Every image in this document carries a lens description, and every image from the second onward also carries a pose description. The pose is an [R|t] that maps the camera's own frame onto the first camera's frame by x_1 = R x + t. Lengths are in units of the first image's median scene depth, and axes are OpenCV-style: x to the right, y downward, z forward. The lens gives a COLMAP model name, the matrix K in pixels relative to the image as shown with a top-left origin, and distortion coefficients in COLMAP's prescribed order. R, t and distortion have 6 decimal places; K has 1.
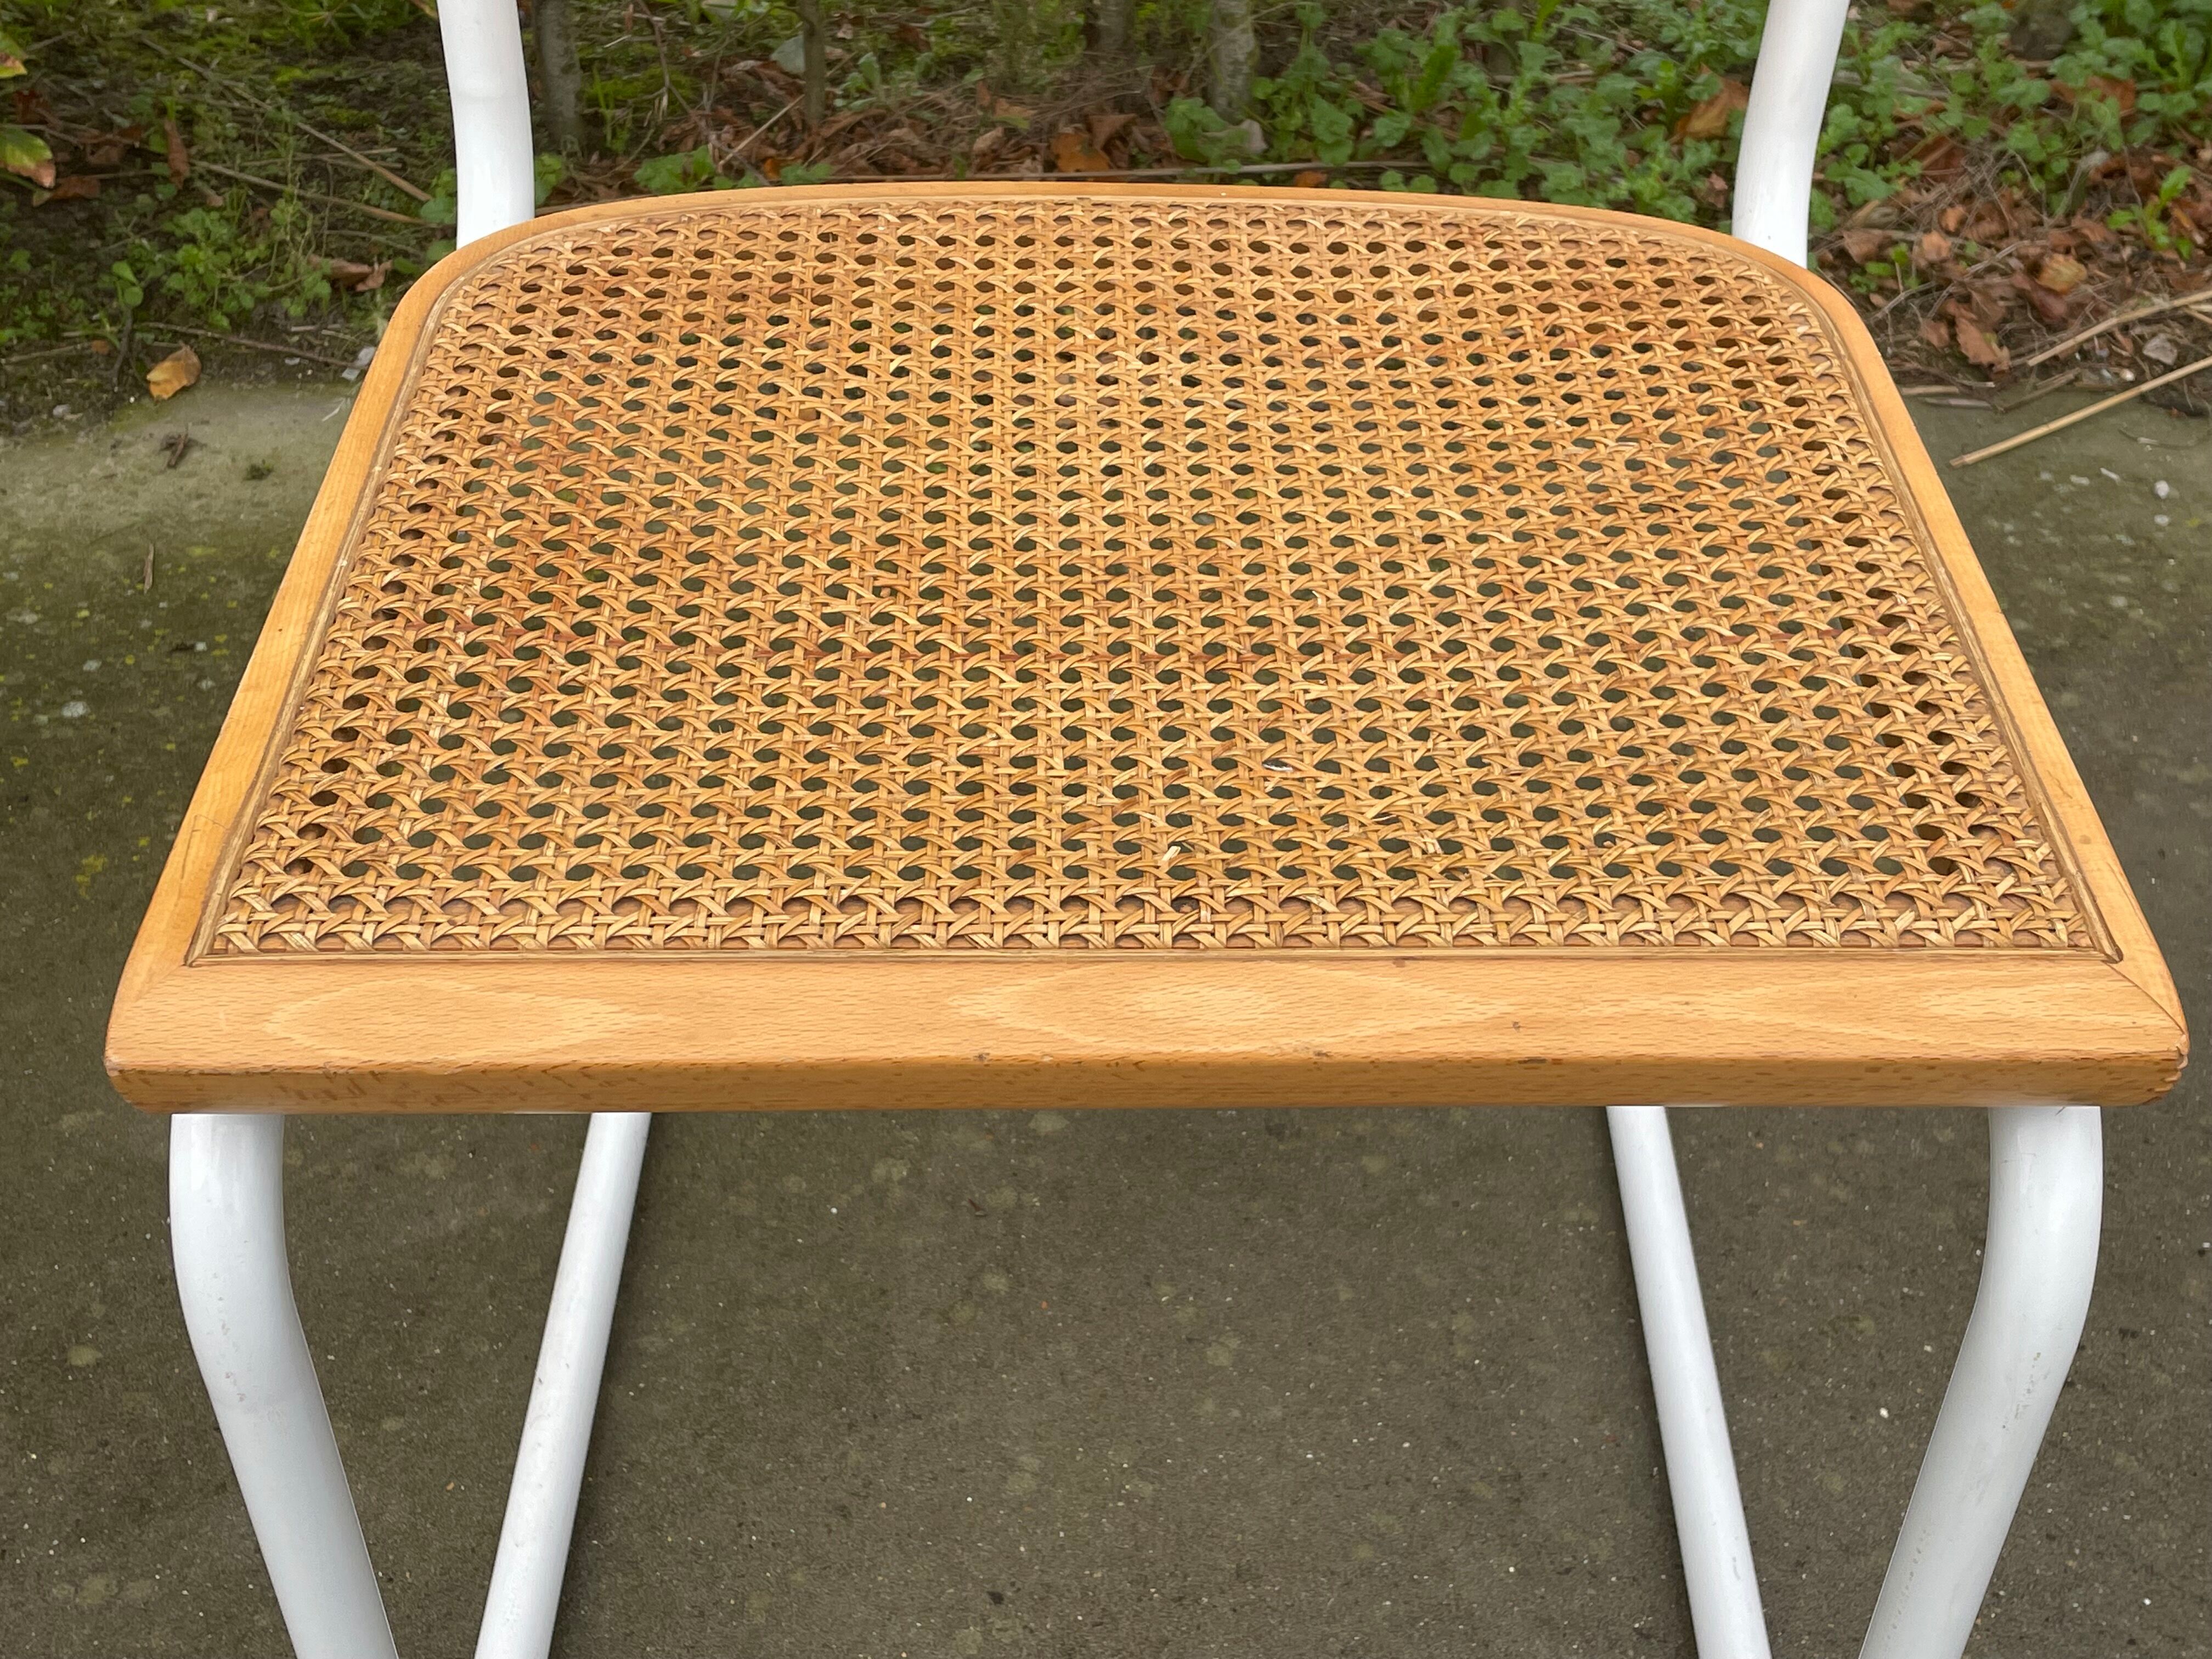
lens RADIAL K [[2650.1, 0, 1135.8], [0, 2650.1, 851.6], [0, 0, 1]] dist [0.063621, 0.000000]
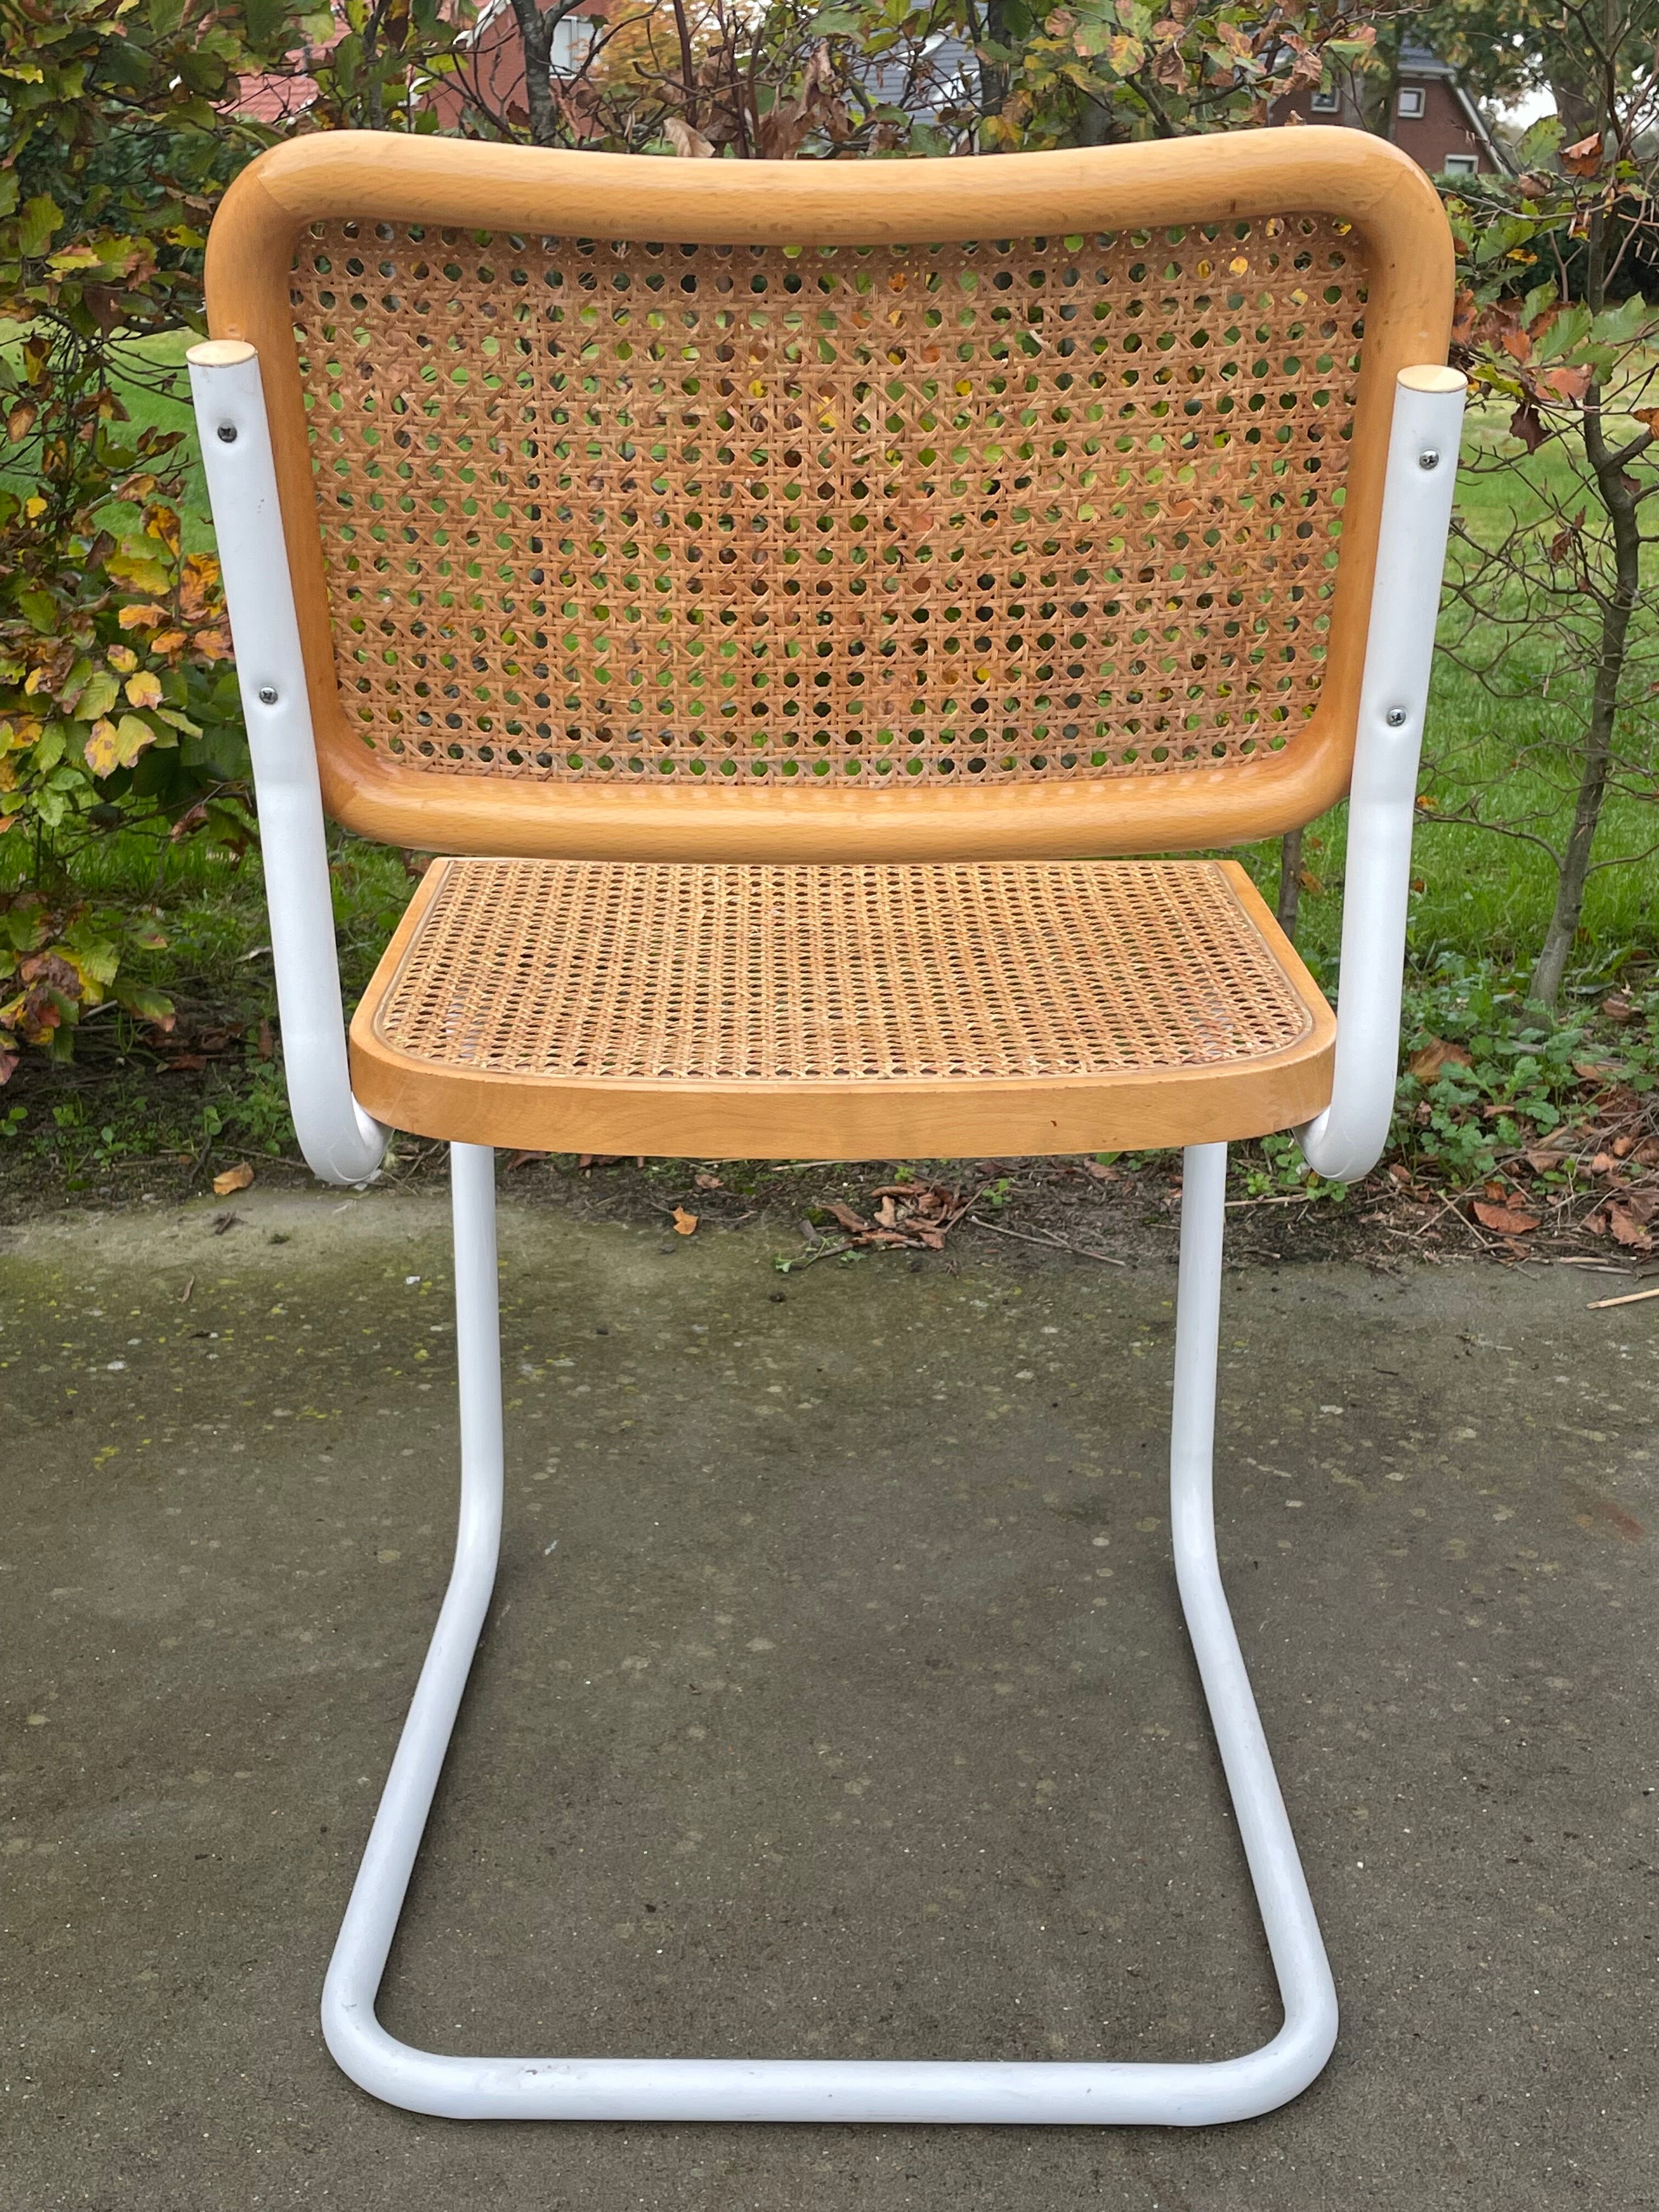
lens RADIAL K [[2650.1, 0, 831.3], [0, 2650.1, 1079.6], [0, 0, 1]] dist [0.063621, 0.000000]
pose [[0.989141, 0.041499, -0.140986, 0.197760], [-0.087476, 0.937114, -0.337885, 0.317710], [0.118098, 0.346548, 0.930568, -0.357116]]
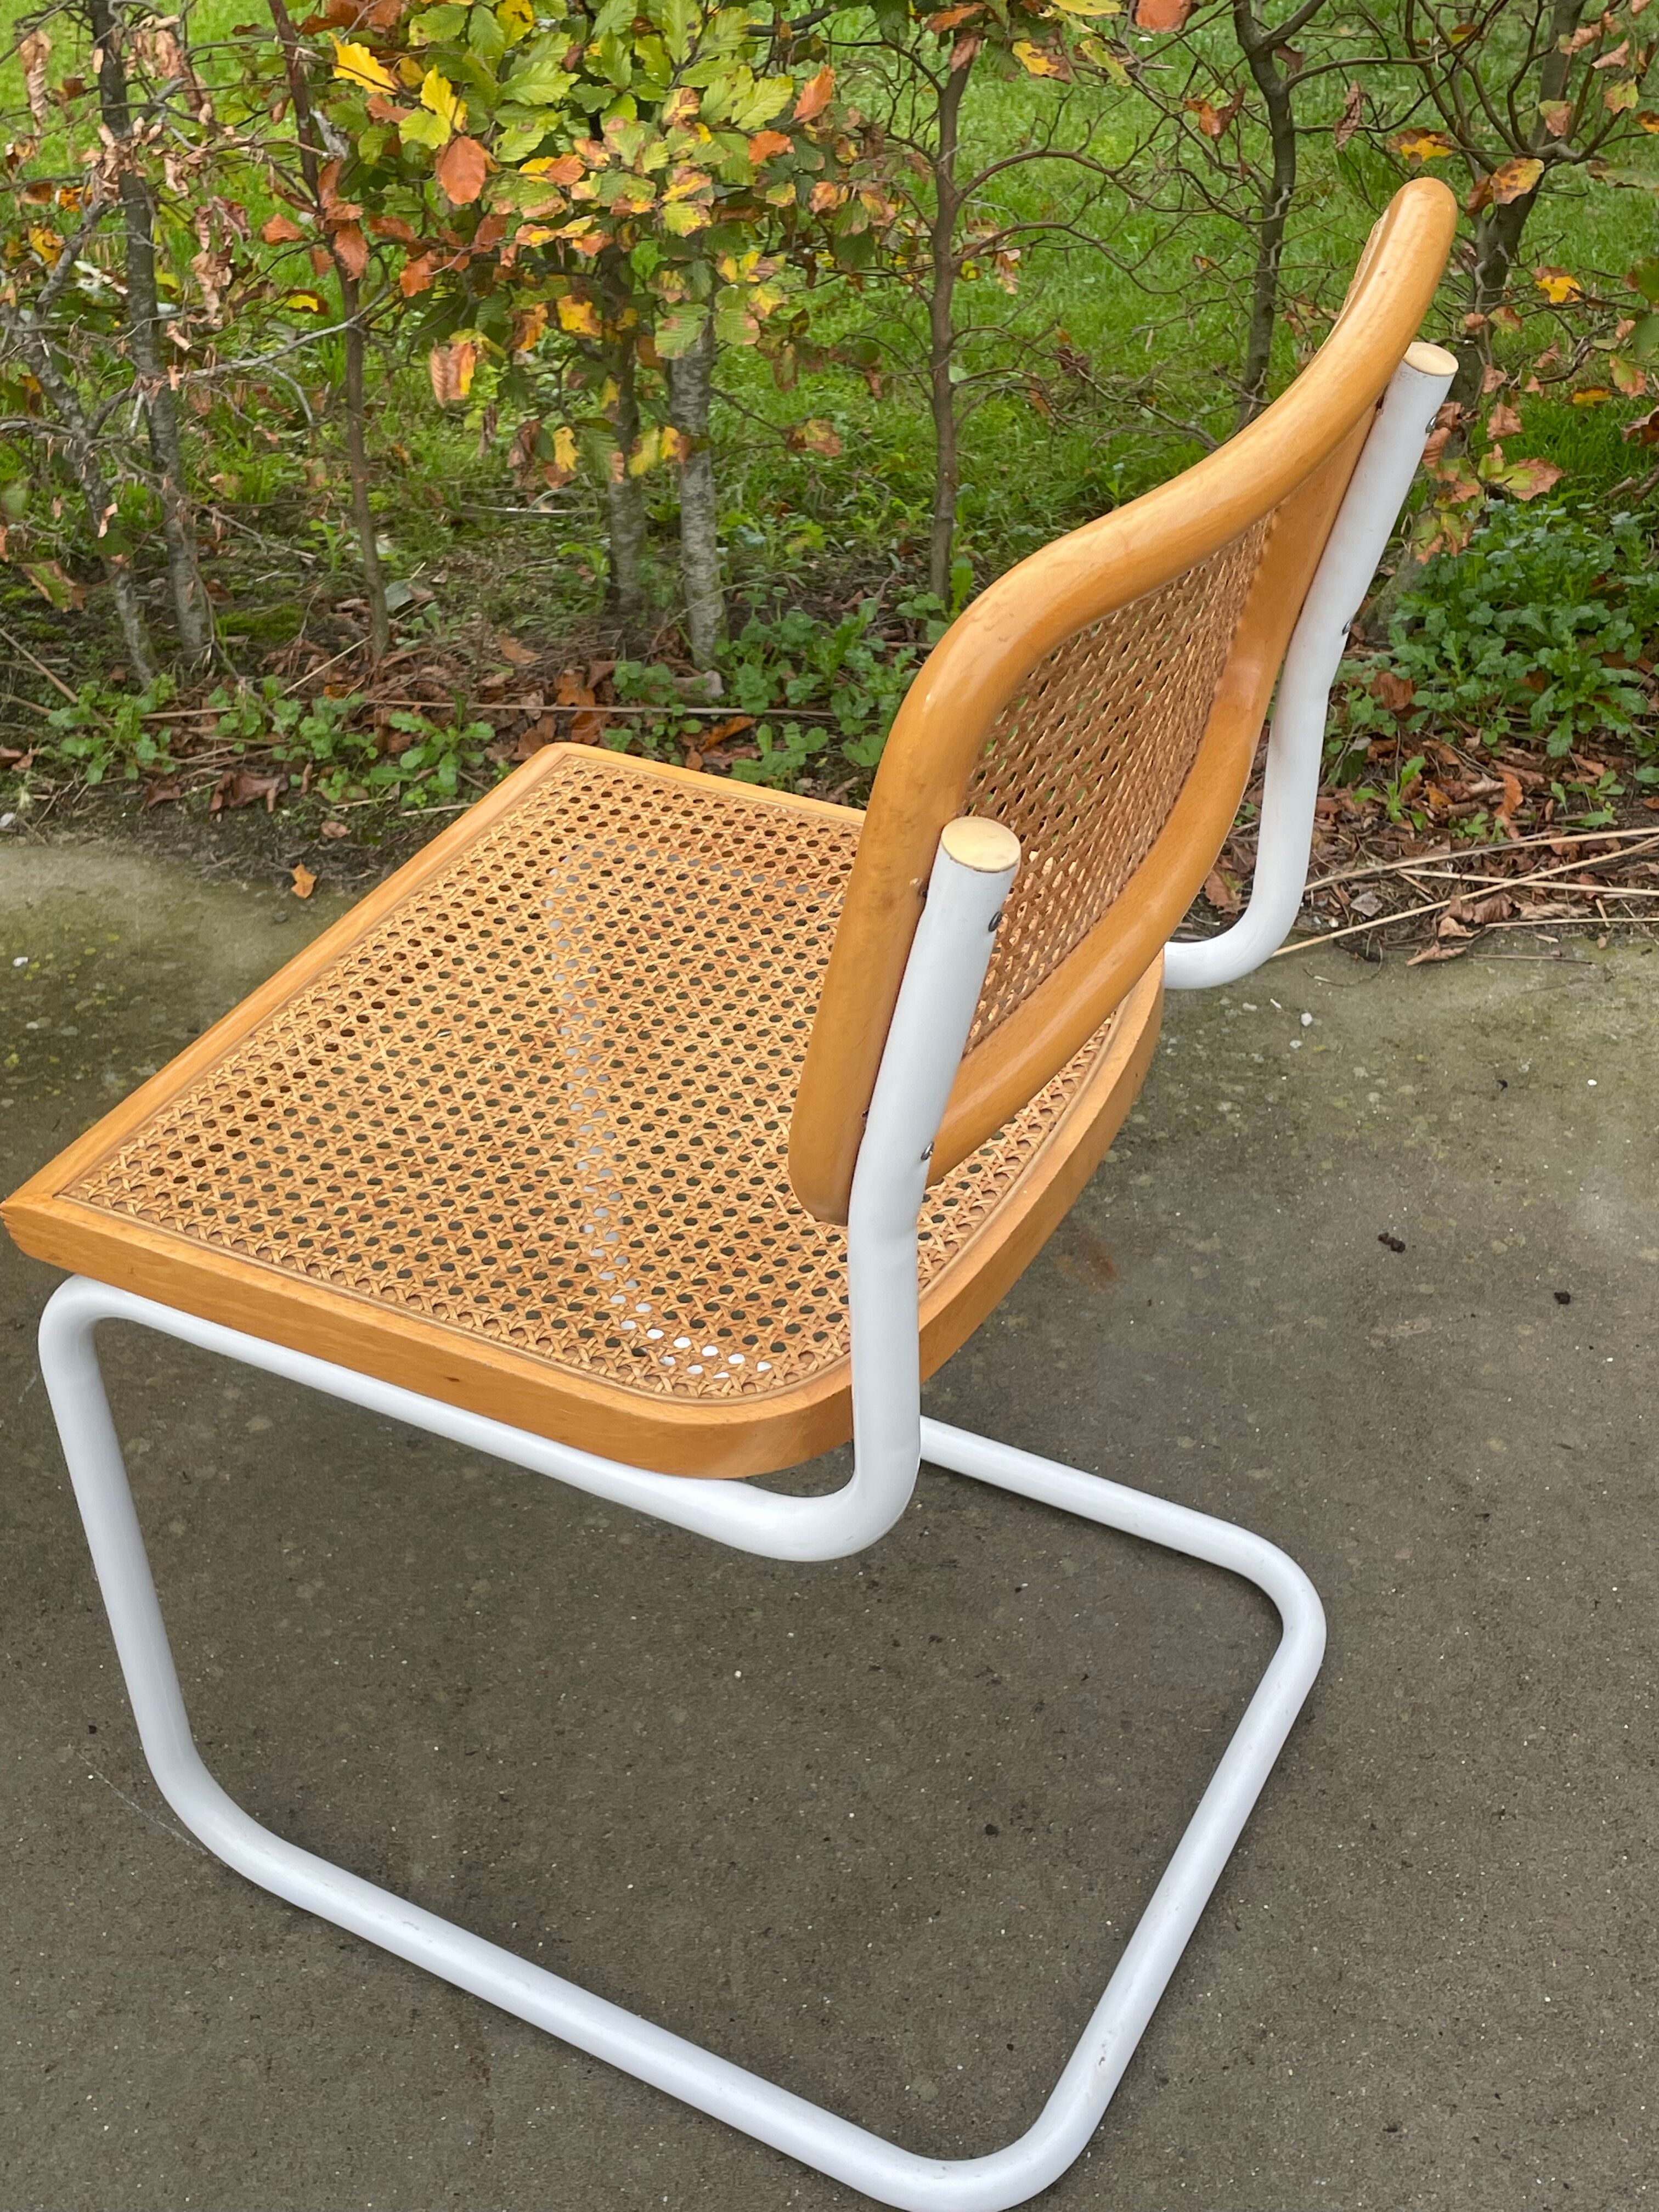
lens RADIAL K [[2650.1, 0, 805.1], [0, 2650.1, 1080.6], [0, 0, 1]] dist [0.063621, 0.000000]
pose [[0.986484, 0.075481, -0.145439, 0.507518], [-0.082420, 0.995700, -0.042283, -0.050347], [0.141622, 0.053699, 0.988463, -0.426799]]
